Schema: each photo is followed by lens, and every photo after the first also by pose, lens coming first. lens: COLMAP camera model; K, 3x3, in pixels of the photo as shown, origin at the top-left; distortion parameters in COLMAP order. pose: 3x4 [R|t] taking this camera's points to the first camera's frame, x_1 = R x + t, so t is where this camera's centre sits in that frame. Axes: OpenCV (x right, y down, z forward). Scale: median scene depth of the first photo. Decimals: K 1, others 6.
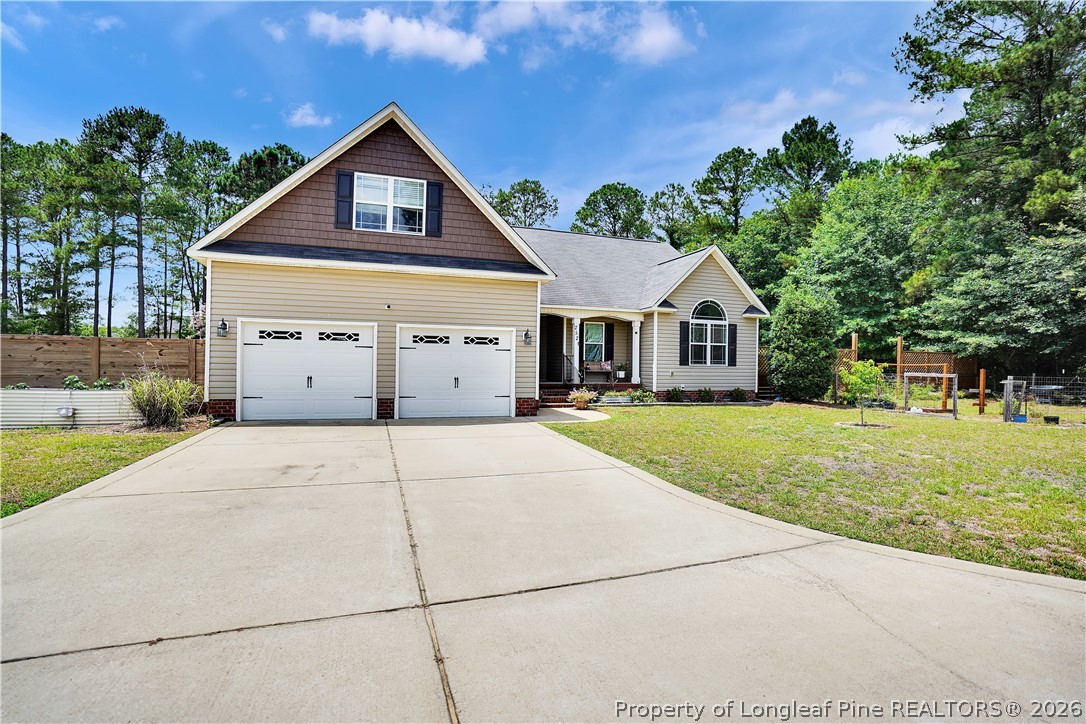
lens RADIAL K [[503.0, 0, 541.3], [0, 503.0, 358.5], [0, 0, 1]] dist [-0.064173, 0.029627]
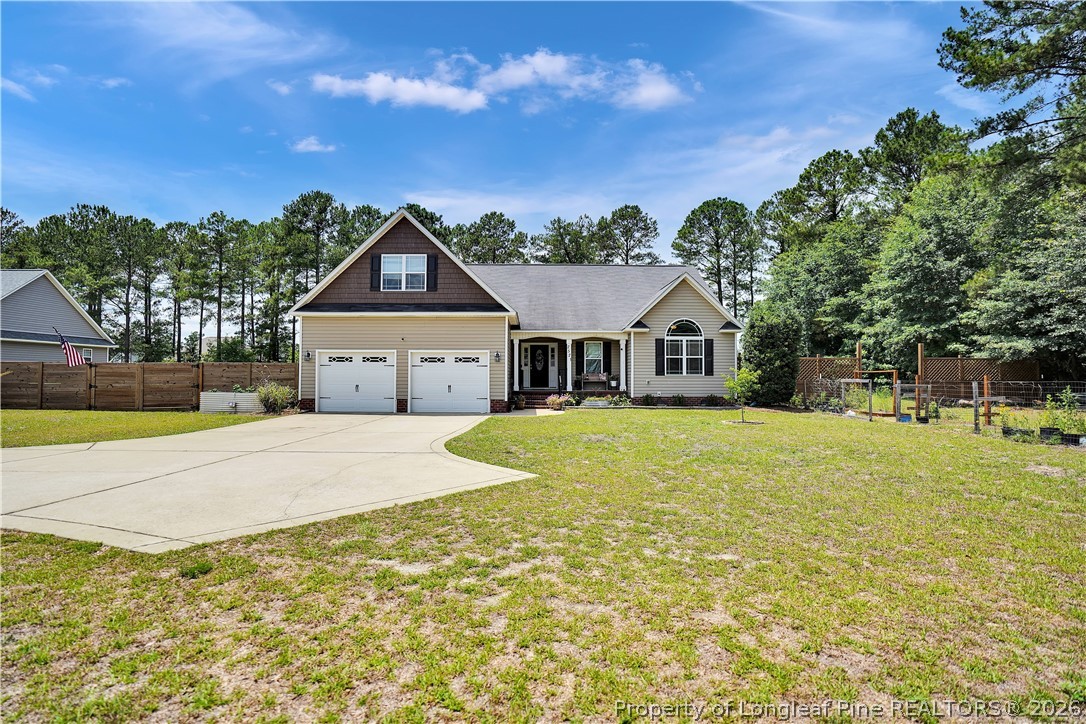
lens RADIAL K [[503.0, 0, 541.3], [0, 503.0, 358.5], [0, 0, 1]] dist [-0.064173, 0.029627]
pose [[0.951314, -0.023503, -0.307327, 0.375687], [0.014406, 0.999389, -0.031835, 0.007184], [0.307887, 0.025857, 0.951071, -0.218659]]
